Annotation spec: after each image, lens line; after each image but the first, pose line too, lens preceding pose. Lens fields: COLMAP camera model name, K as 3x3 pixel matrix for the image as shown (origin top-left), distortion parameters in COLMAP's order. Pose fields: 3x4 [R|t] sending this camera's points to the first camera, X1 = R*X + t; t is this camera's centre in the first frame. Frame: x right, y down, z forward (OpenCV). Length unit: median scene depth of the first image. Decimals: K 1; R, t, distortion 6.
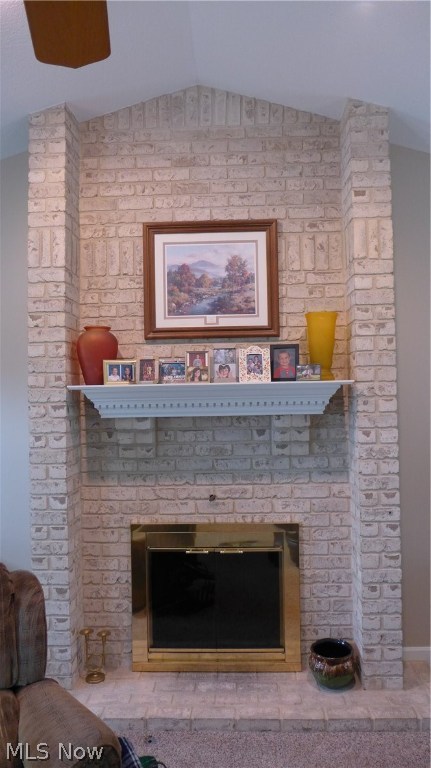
lens RADIAL K [[516.6, 0, 223.4], [0, 516.6, 379.8], [0, 0, 1]] dist [-0.041178, 0.011498]
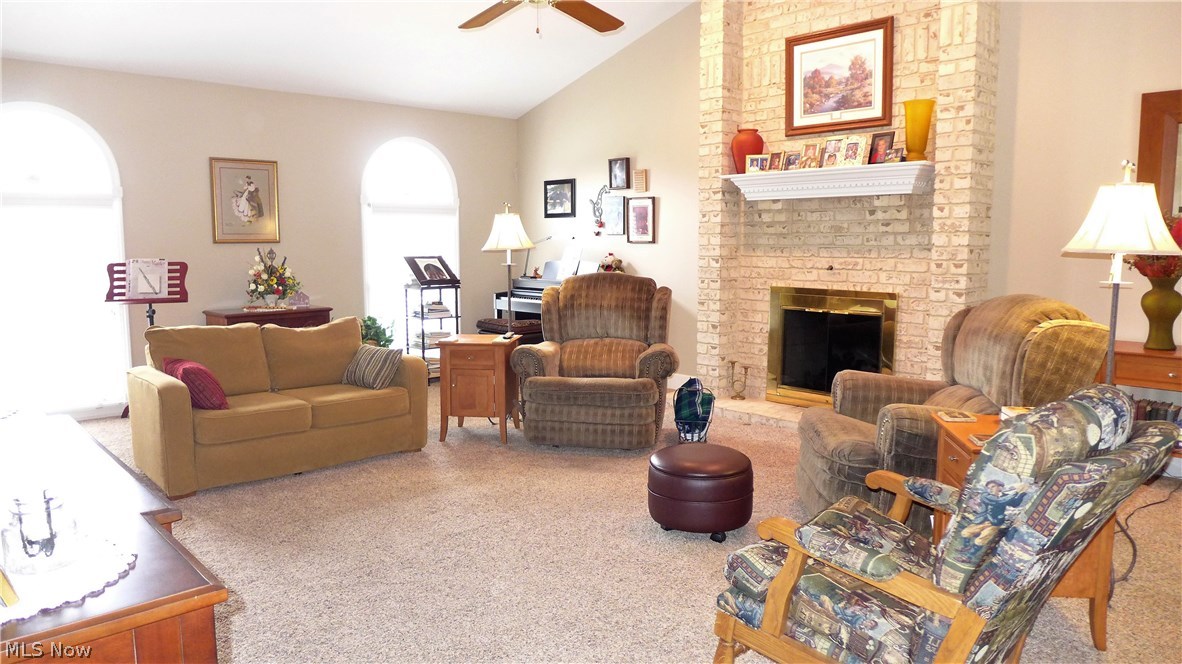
lens RADIAL K [[795.0, 0, 574.8], [0, 795.0, 320.5], [0, 0, 1]] dist [-0.041178, 0.011498]
pose [[0.694836, 0.088355, -0.713720, 0.902314], [0.010182, 0.991116, 0.132609, 0.102081], [0.719096, -0.099409, 0.687764, -0.709539]]
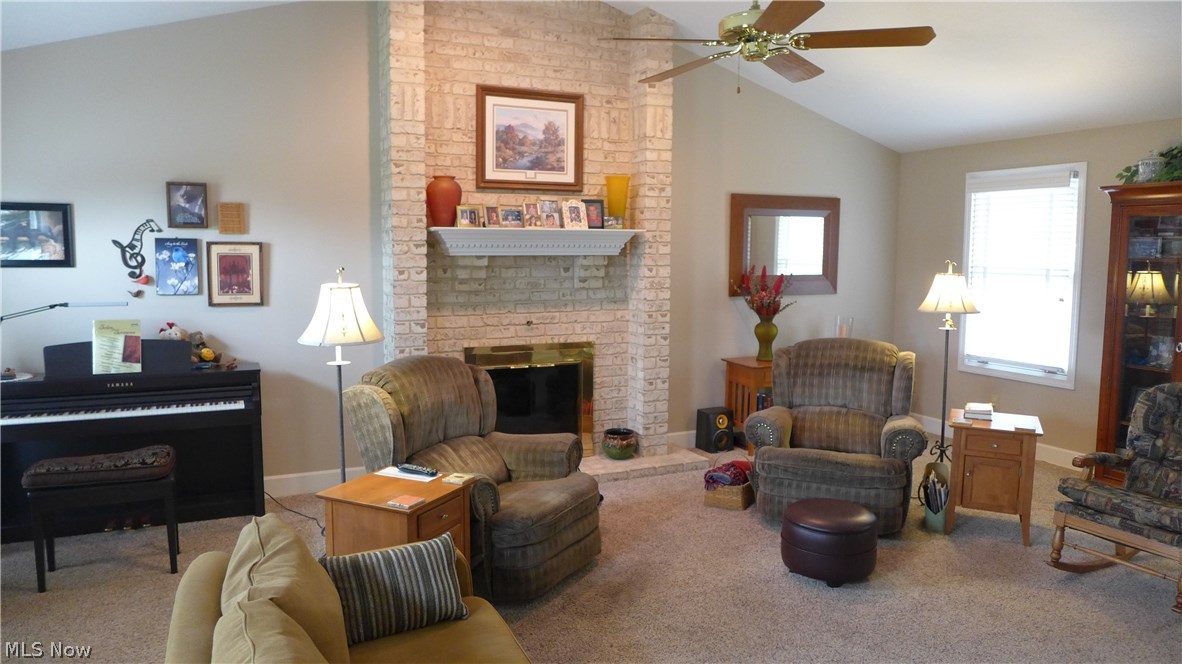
lens RADIAL K [[795.0, 0, 595.5], [0, 795.0, 316.0], [0, 0, 1]] dist [-0.041178, 0.011498]
pose [[0.889045, -0.017596, 0.457482, -0.752812], [-0.034354, 0.993880, 0.104989, 0.009996], [-0.456530, -0.109057, 0.882999, -0.735774]]
